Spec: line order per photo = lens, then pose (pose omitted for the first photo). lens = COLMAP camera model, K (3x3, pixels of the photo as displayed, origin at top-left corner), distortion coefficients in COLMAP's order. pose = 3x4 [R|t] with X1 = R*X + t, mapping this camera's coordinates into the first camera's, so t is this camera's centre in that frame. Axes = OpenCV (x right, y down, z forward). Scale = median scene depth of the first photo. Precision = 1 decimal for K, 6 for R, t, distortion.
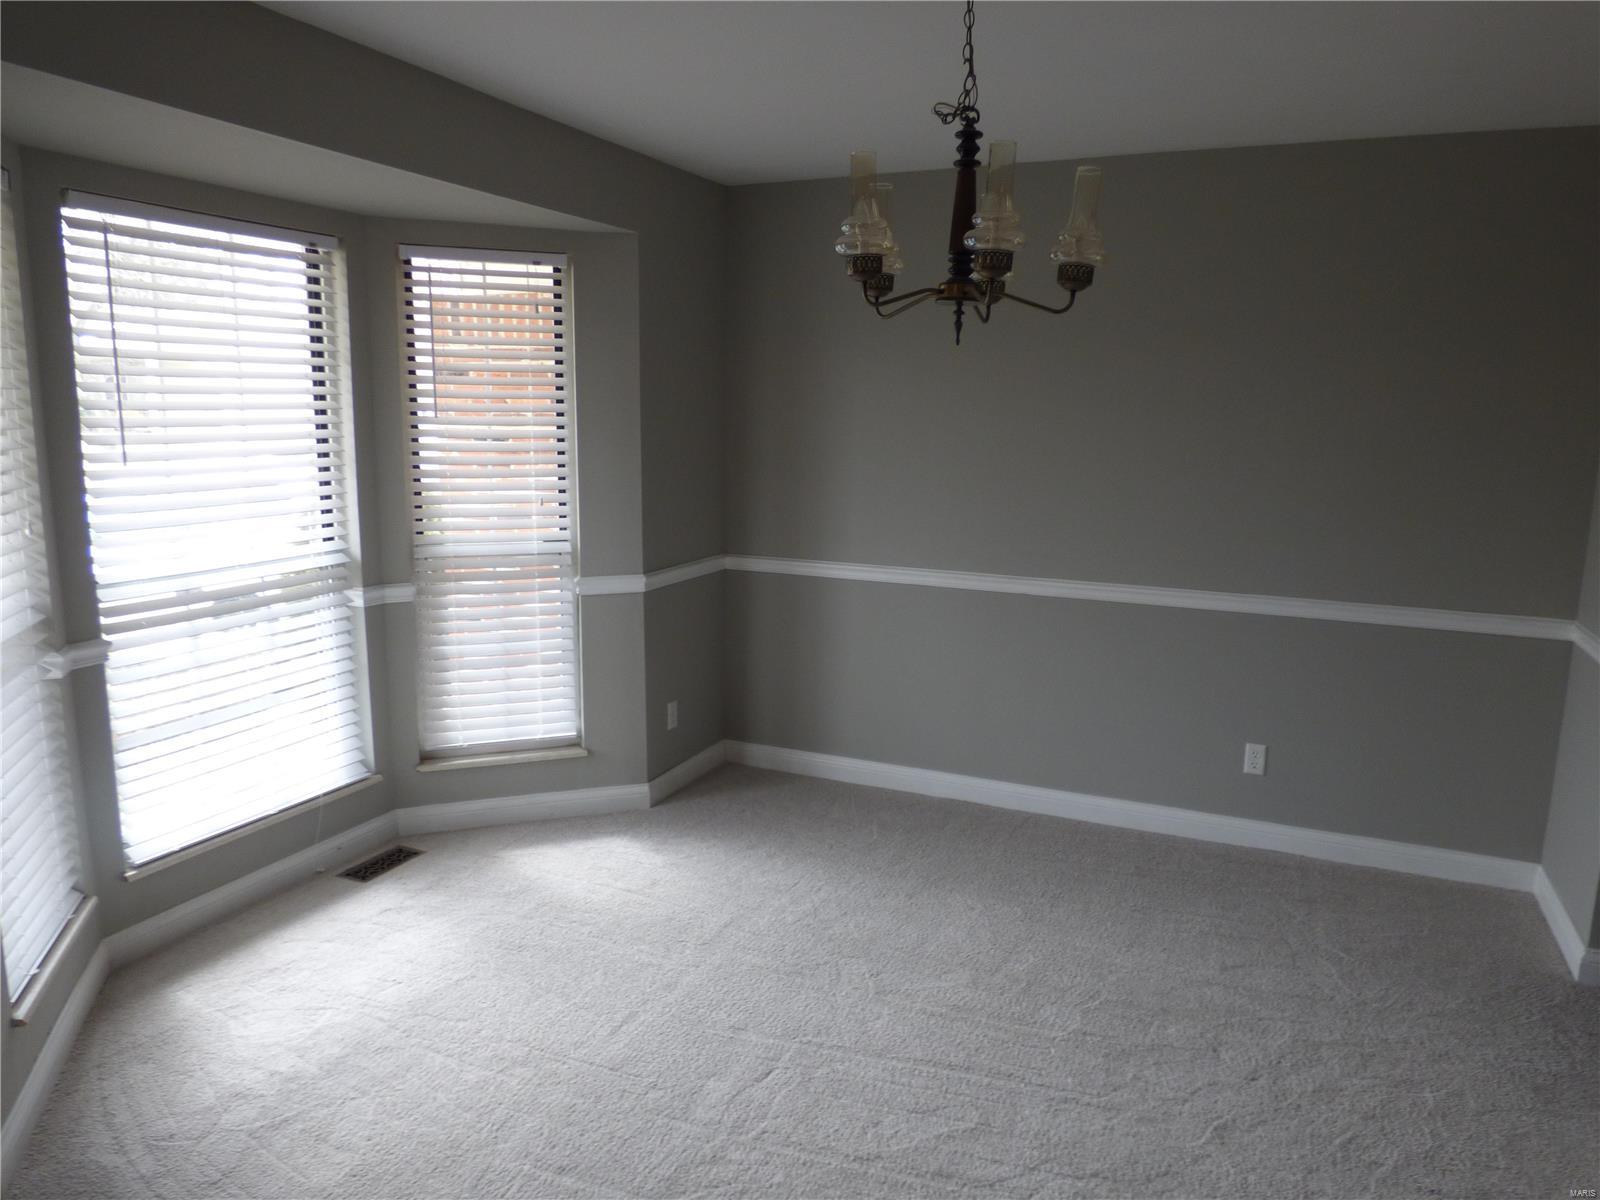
lens RADIAL K [[1060.9, 0, 801.3], [0, 1060.9, 601.2], [0, 0, 1]] dist [0.002442, 0.002275]
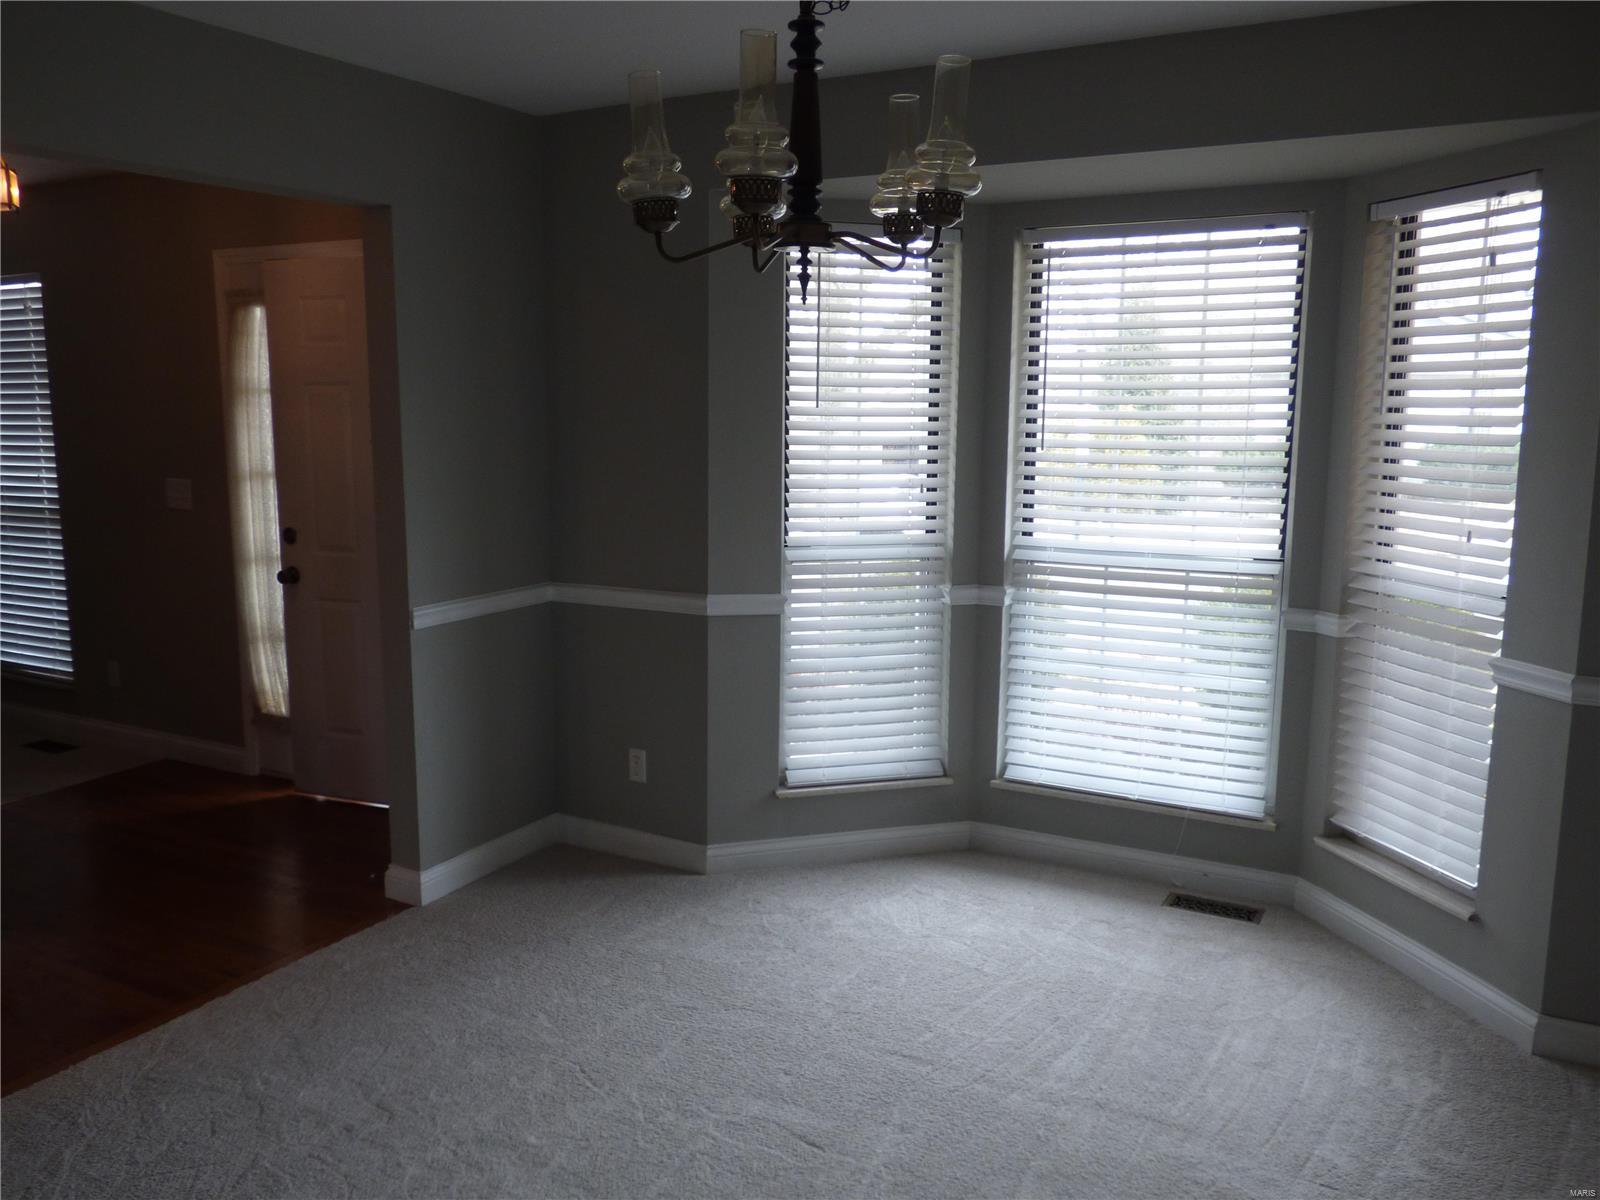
lens RADIAL K [[1261.1, 0, 796.4], [0, 1261.1, 601.8], [0, 0, 1]] dist [0.004607, -0.001272]
pose [[-0.067114, 0.145163, -0.987129, 0.636895], [-0.183673, 0.970654, 0.155228, -0.103616], [0.980694, 0.191727, -0.038482, 0.639128]]
